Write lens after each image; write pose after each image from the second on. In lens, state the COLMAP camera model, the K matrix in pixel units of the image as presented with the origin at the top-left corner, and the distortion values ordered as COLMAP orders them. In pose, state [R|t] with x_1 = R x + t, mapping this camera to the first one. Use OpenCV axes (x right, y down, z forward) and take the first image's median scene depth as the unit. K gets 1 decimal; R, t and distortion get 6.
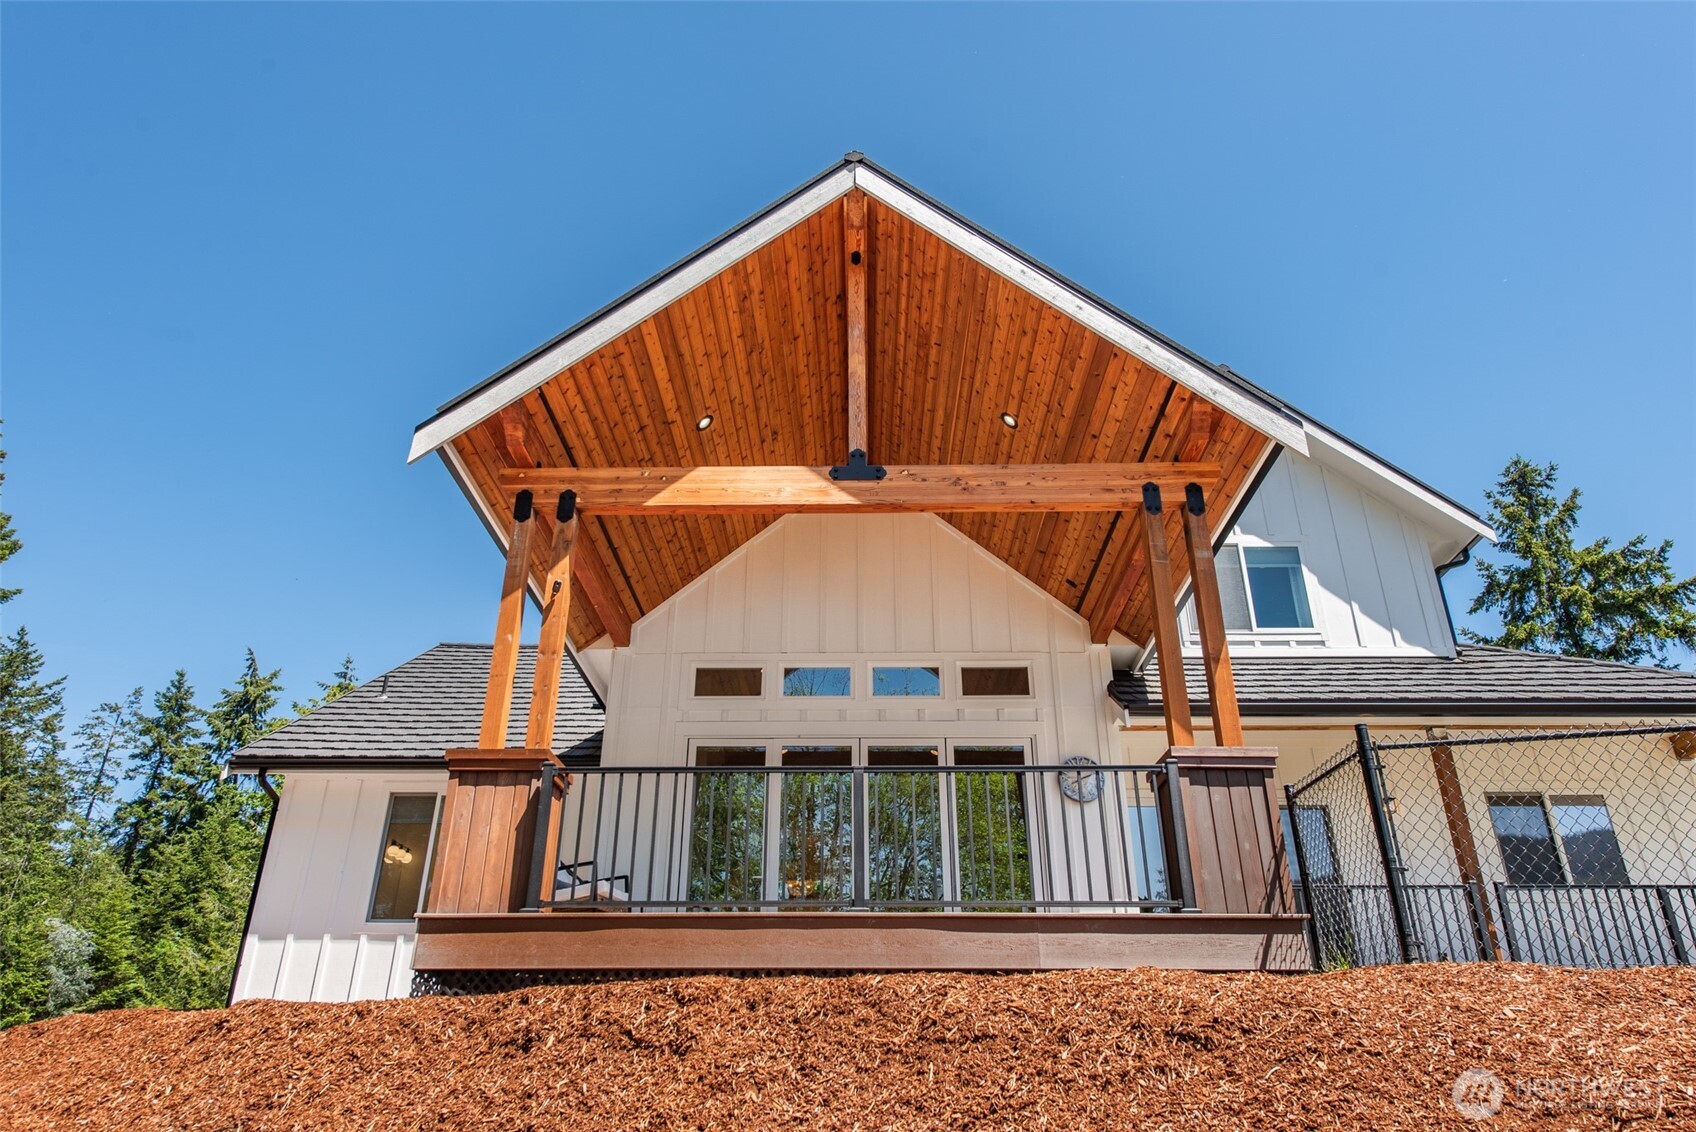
lens RADIAL K [[1100.2, 0, 848.0], [0, 1100.2, 566.0], [0, 0, 1]] dist [0.022854, -0.001319]
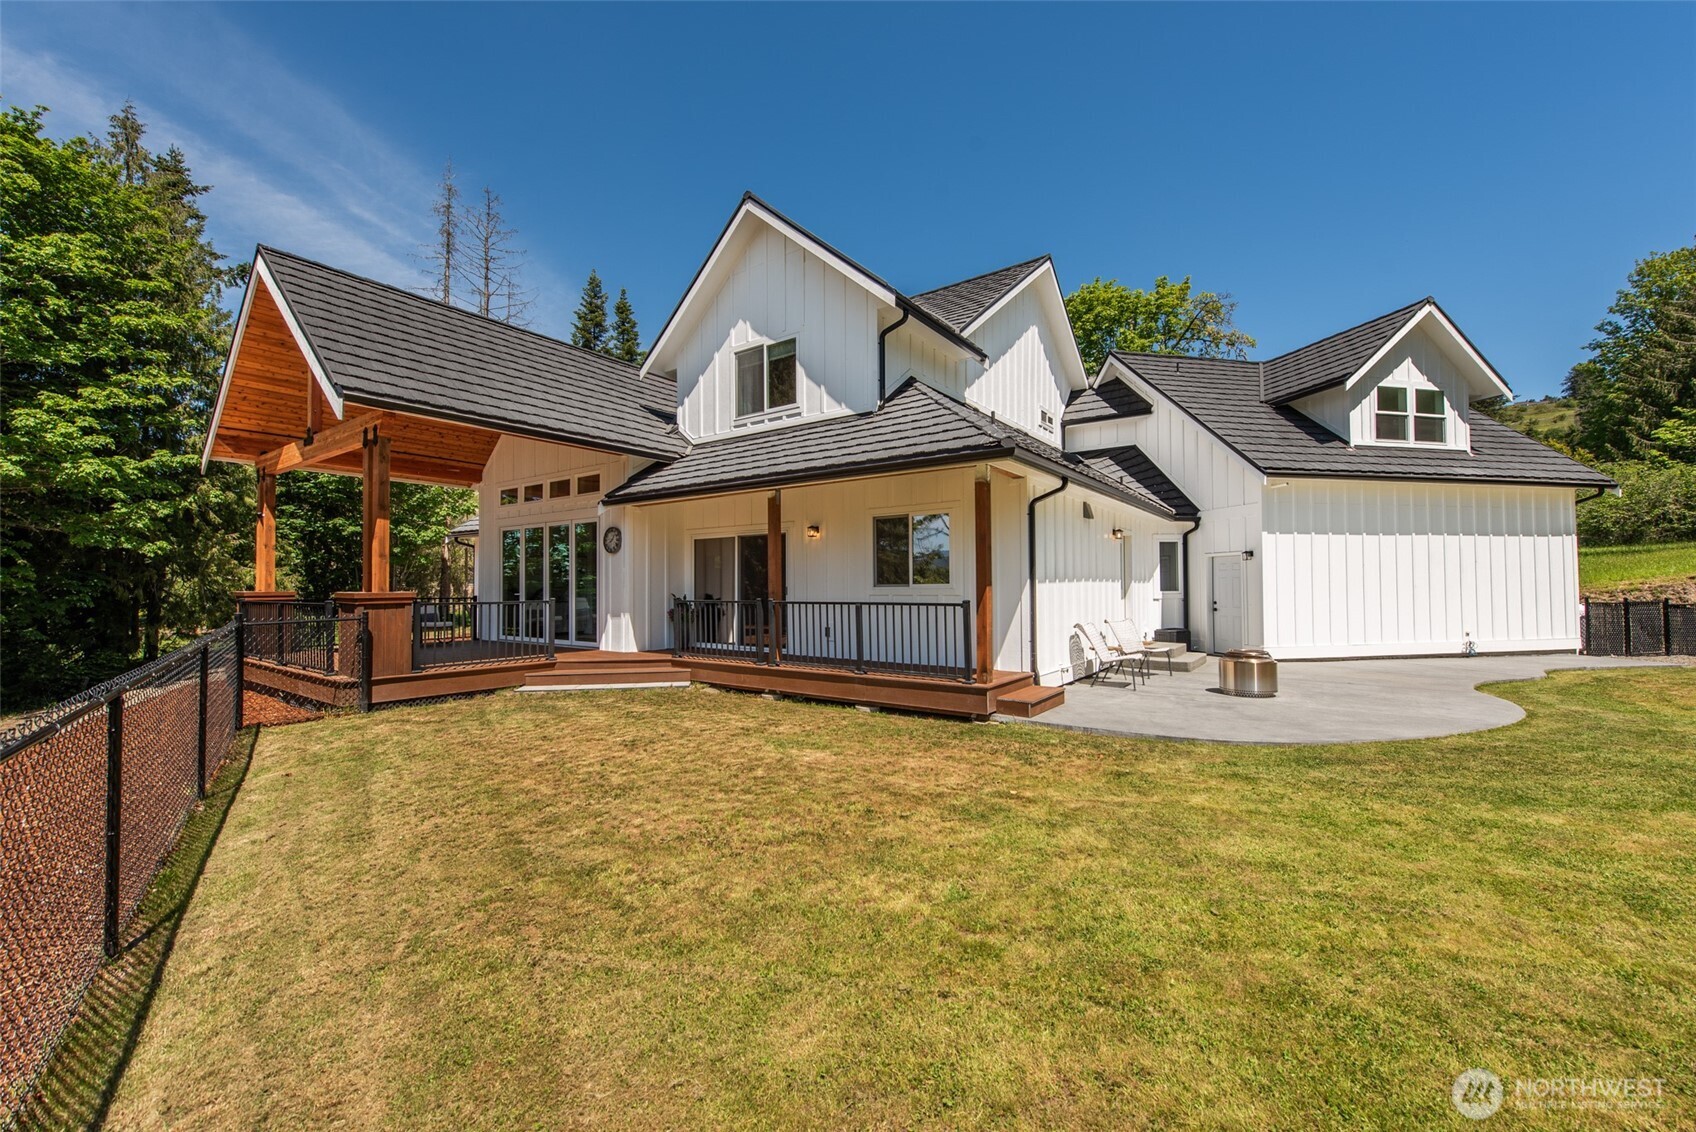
lens RADIAL K [[654.1, 0, 848.0], [0, 654.1, 566.0], [0, 0, 1]] dist [0.001848, 0.000087]
pose [[0.827212, -0.022755, -0.561430, 0.269667], [0.257175, 0.903712, 0.342294, -0.006729], [0.499582, -0.427535, 0.753413, 0.095937]]
